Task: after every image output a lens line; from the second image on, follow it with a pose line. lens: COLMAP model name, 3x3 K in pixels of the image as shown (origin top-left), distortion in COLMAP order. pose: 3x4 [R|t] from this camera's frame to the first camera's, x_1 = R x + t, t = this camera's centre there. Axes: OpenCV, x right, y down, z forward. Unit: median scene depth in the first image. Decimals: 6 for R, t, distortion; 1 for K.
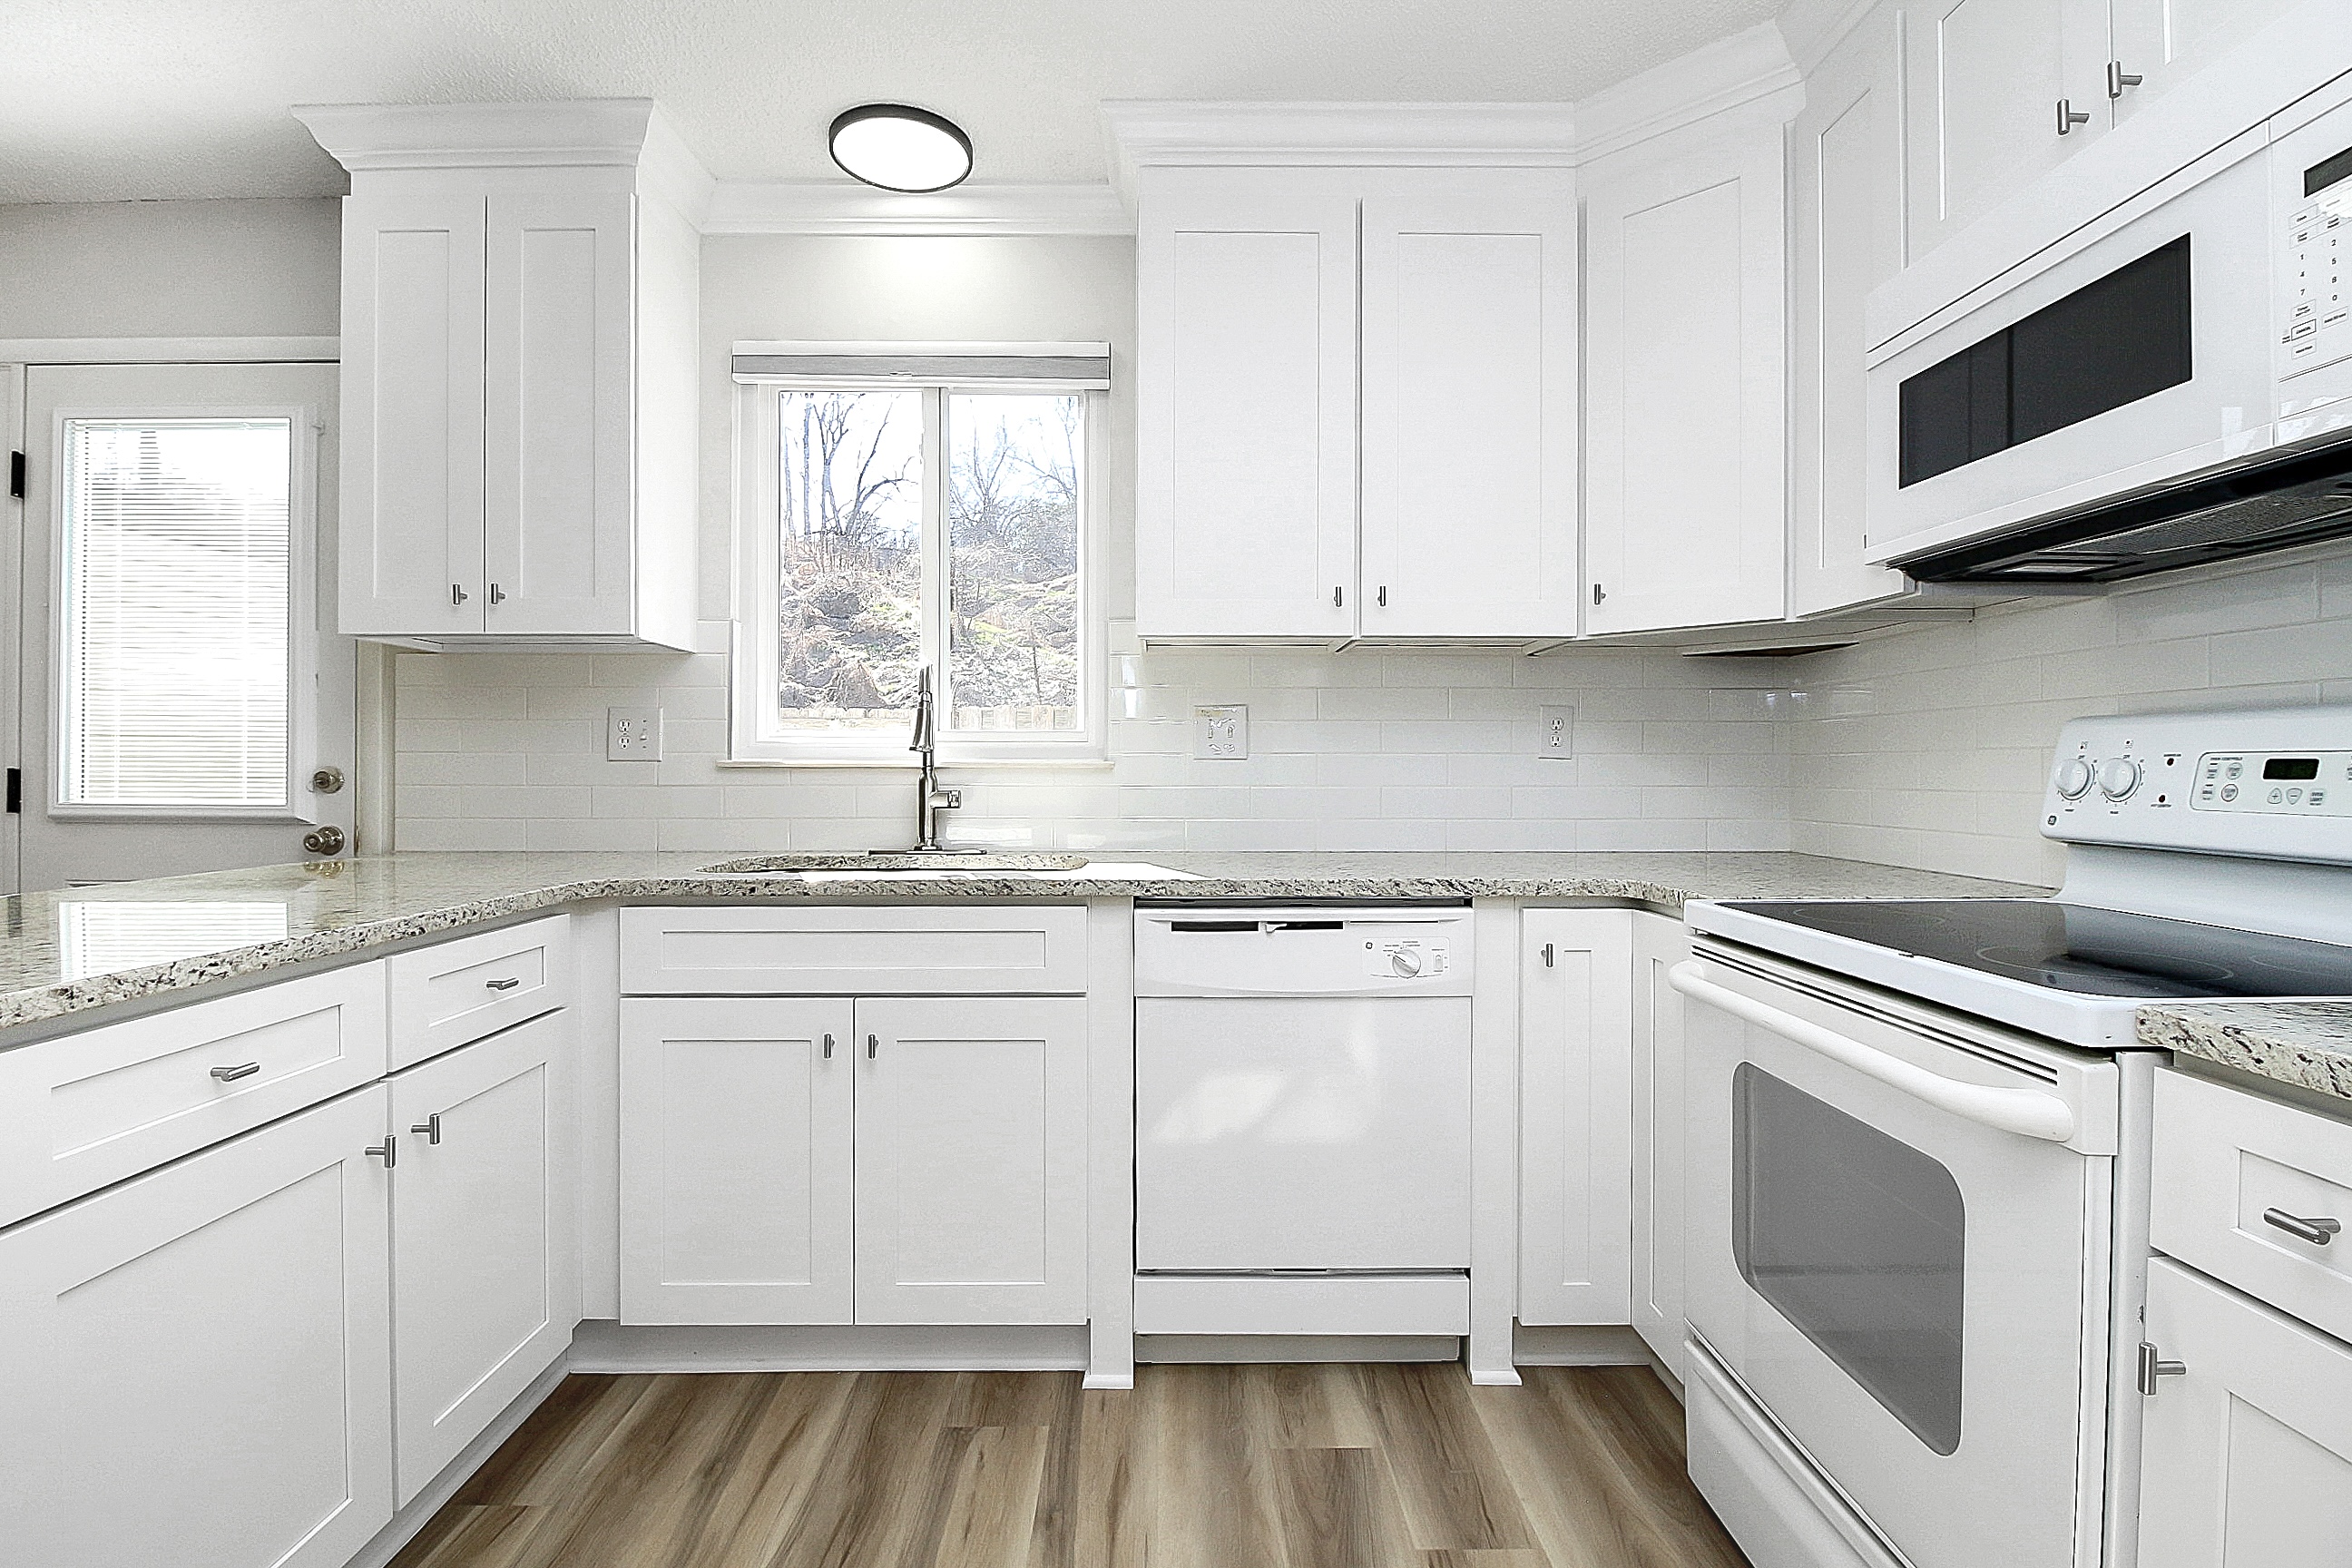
lens RADIAL K [[1118.8, 0, 1176.0], [0, 1118.8, 784.0], [0, 0, 1]] dist [0.000925, 0.000024]
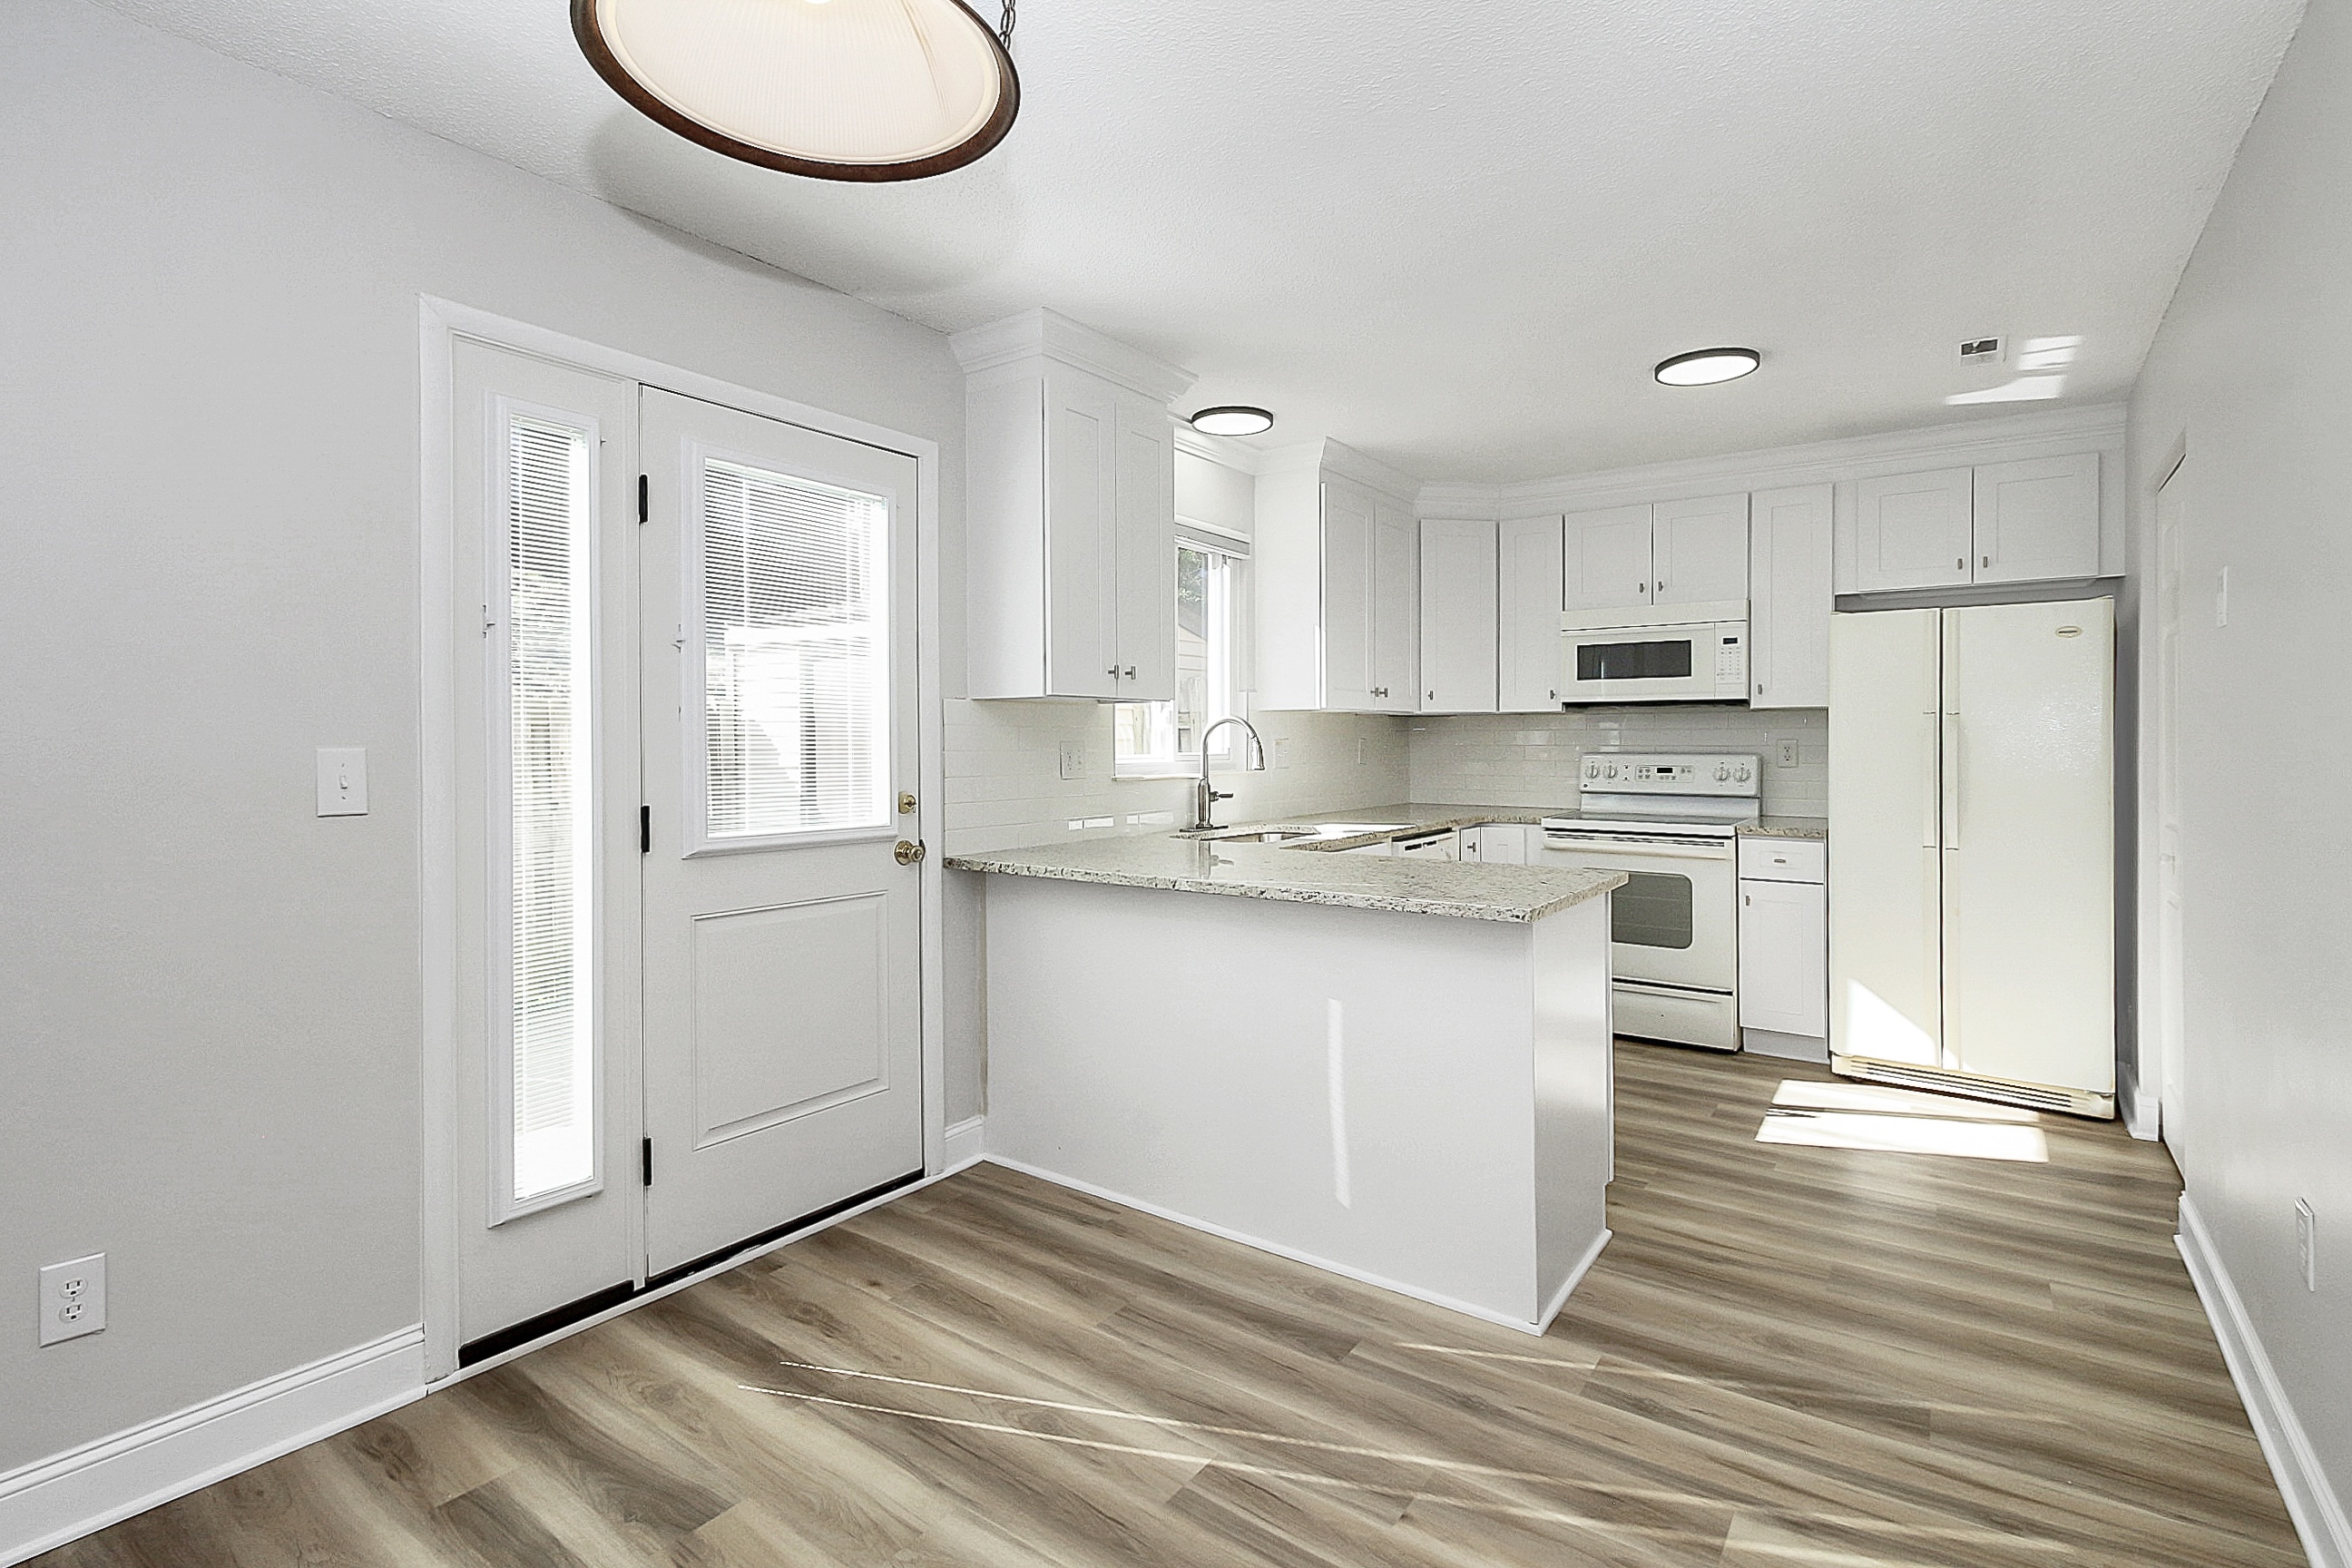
lens RADIAL K [[1094.4, 0, 1175.5], [0, 1094.4, 746.9], [0, 0, 1]] dist [0.000034, -0.000004]
pose [[0.593563, -0.007517, 0.804753, -2.405413], [0.014054, 0.999901, -0.001026, -0.090553], [-0.804665, 0.011919, 0.593609, 0.106221]]
